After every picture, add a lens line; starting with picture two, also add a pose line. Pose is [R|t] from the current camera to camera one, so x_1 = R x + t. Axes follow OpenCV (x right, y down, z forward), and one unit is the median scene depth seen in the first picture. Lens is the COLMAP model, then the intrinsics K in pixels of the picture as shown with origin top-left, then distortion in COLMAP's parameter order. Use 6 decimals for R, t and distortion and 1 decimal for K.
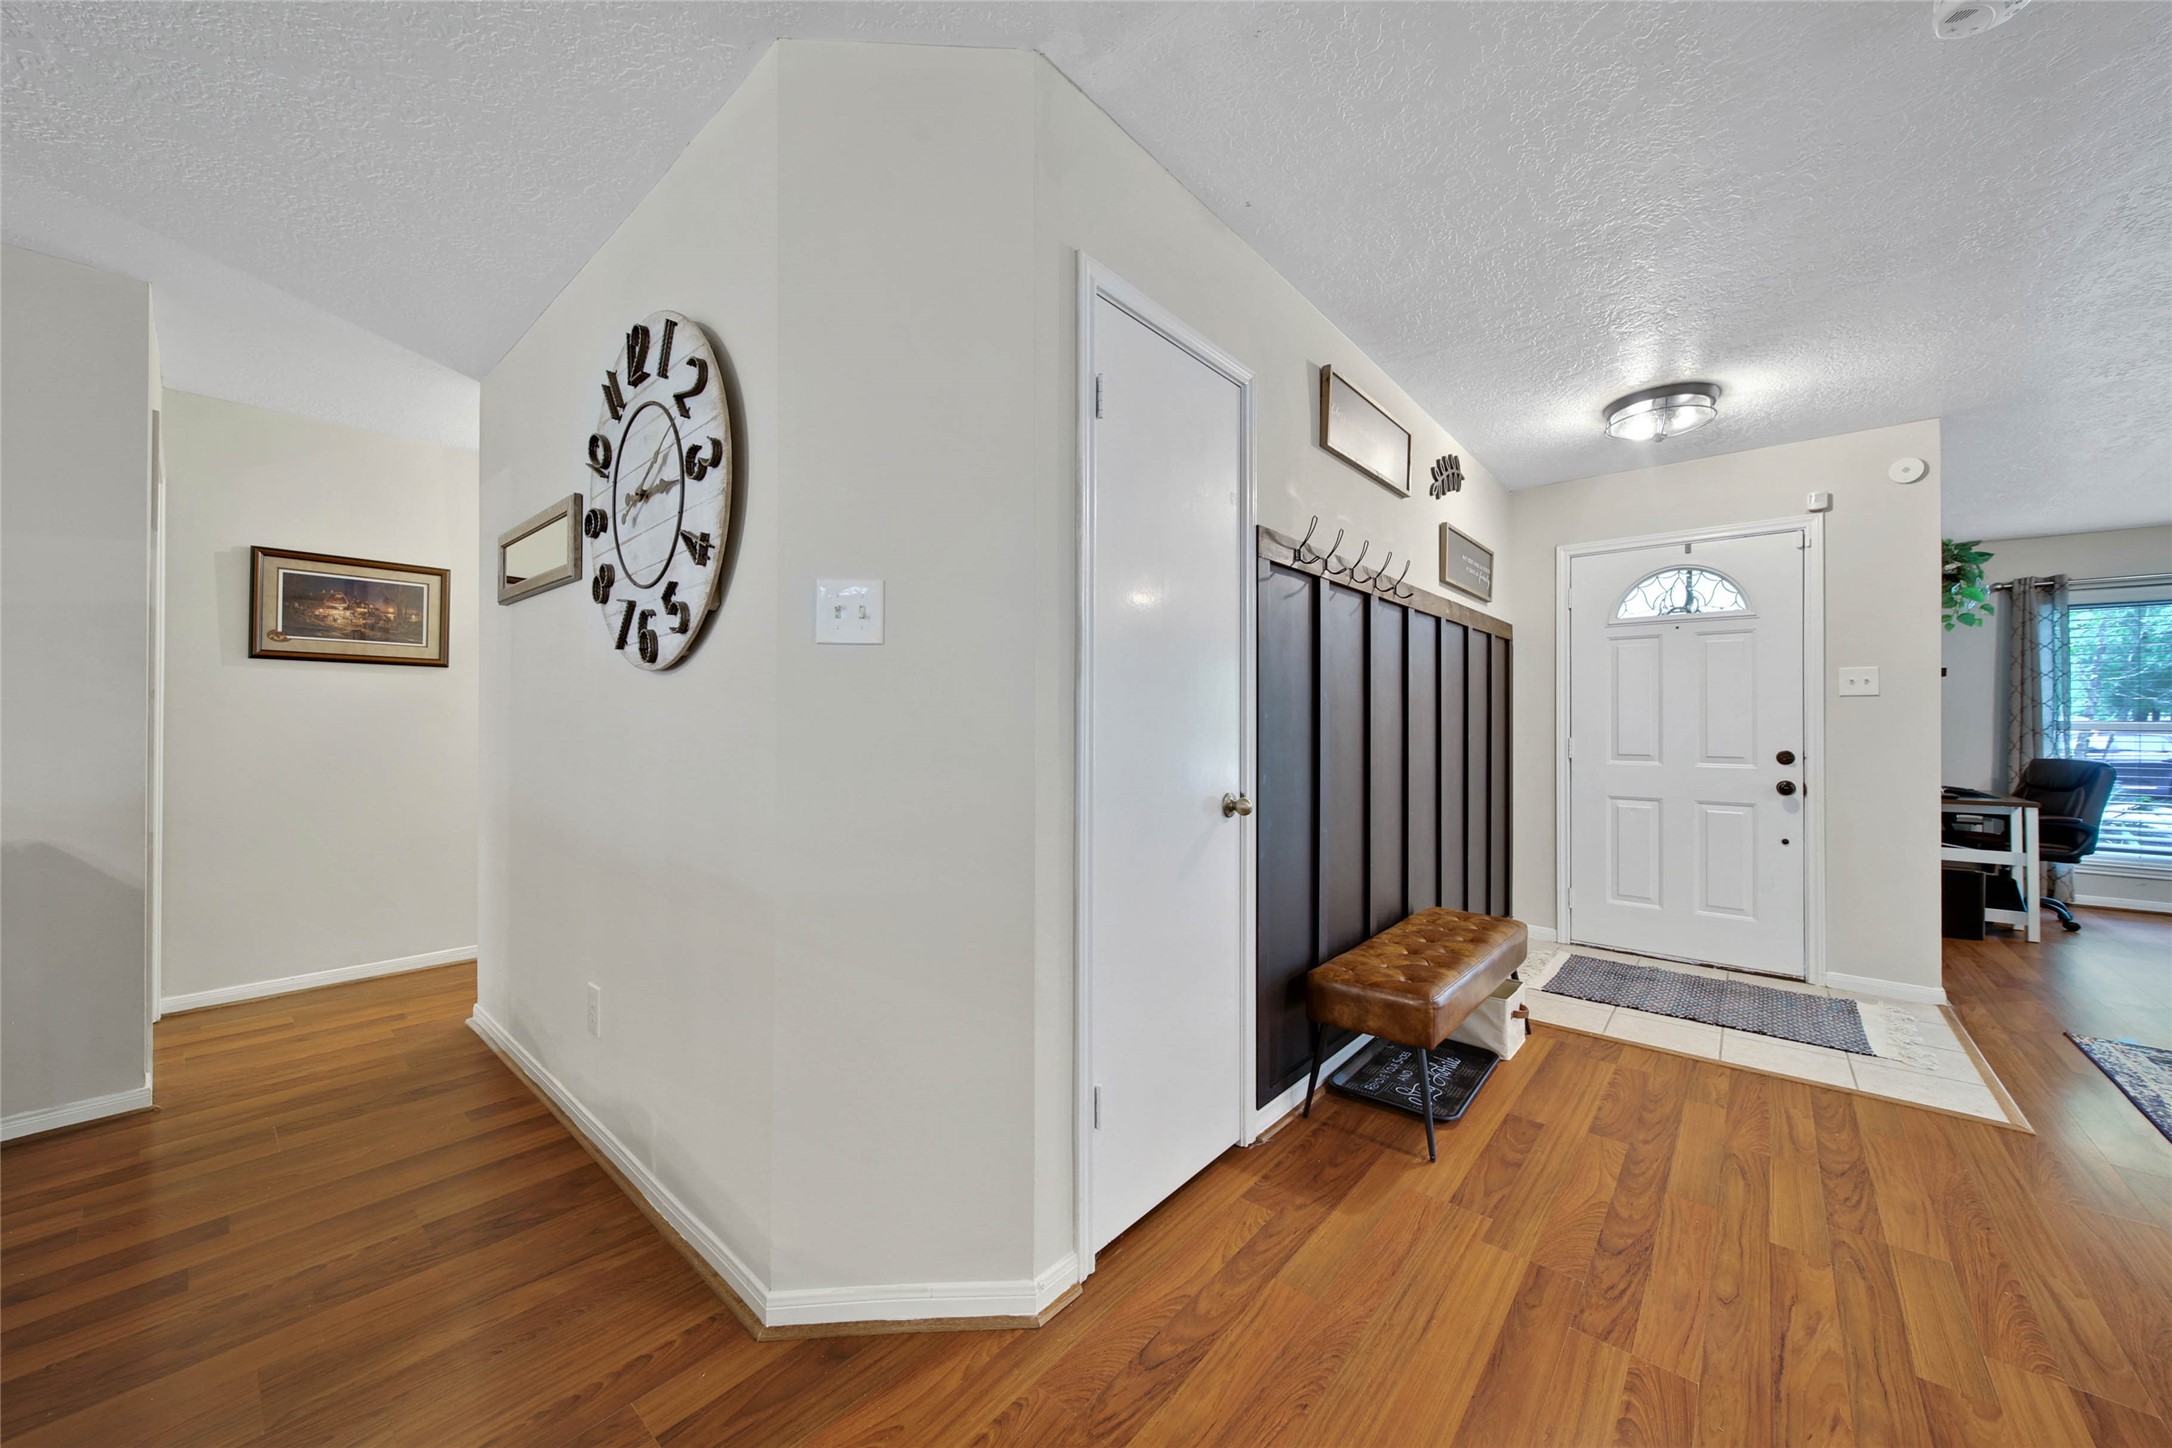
lens RADIAL K [[794.4, 0, 1086.0], [0, 794.4, 724.0], [0, 0, 1]] dist [-0.015541, -0.000084]
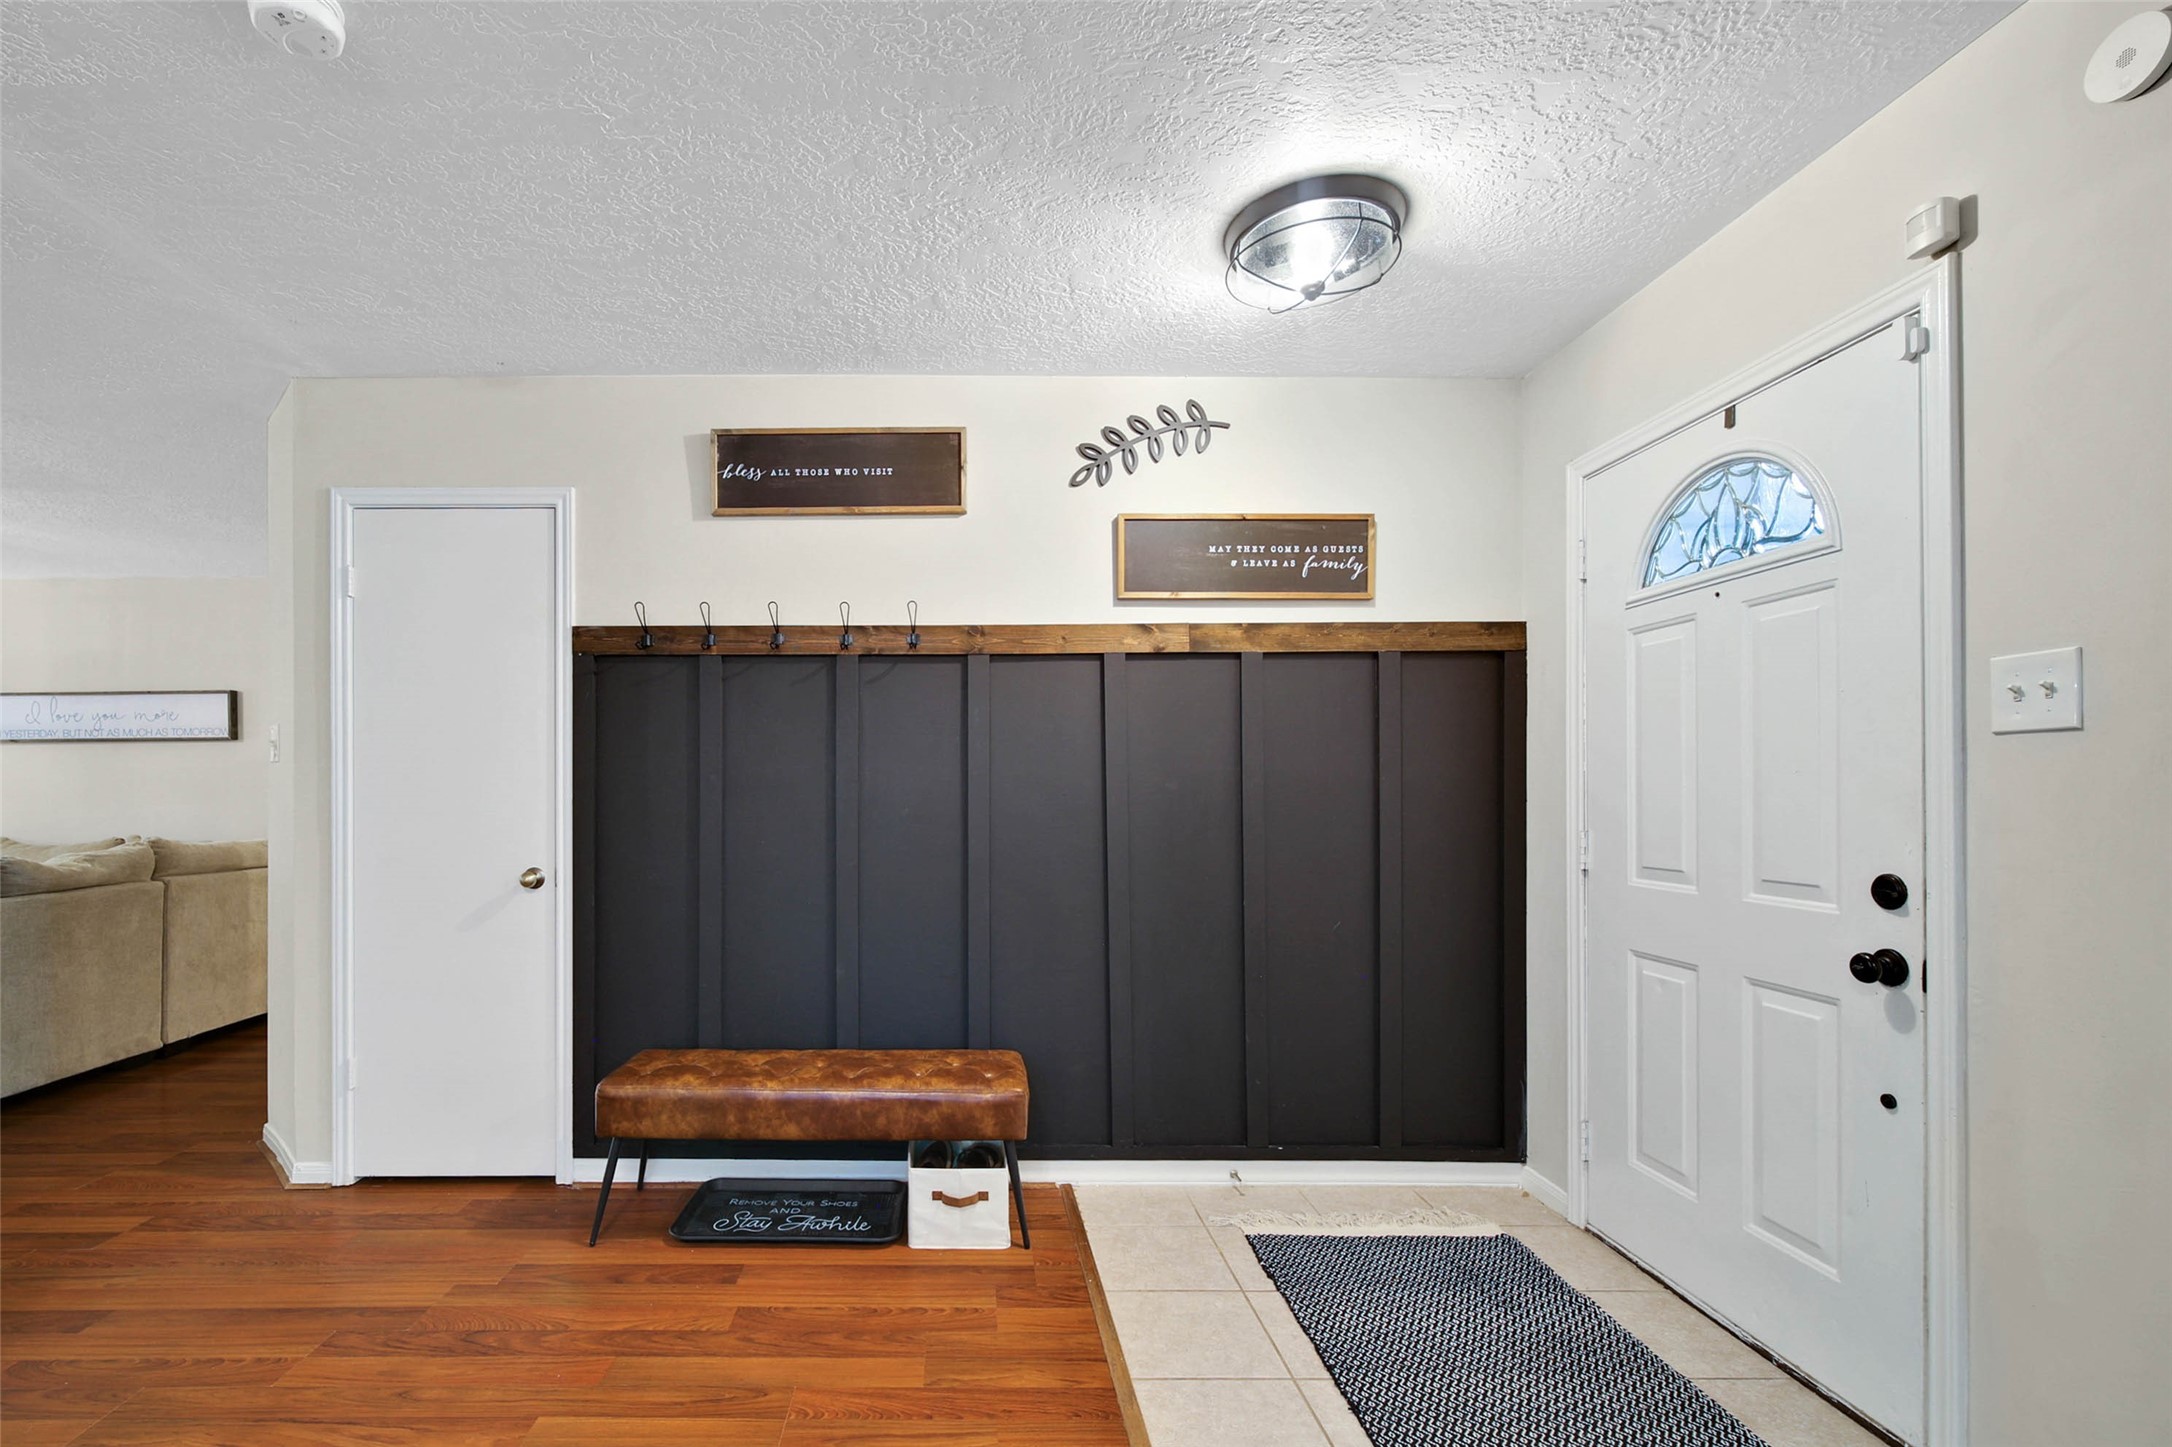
lens RADIAL K [[1073.4, 0, 1090.0], [0, 1073.4, 792.0], [0, 0, 1]] dist [0.000608, -0.000069]
pose [[0.650135, -0.002360, -0.759815, 1.053293], [0.001028, 0.999997, -0.002227, -0.007057], [0.759818, 0.000667, 0.650136, 0.337780]]
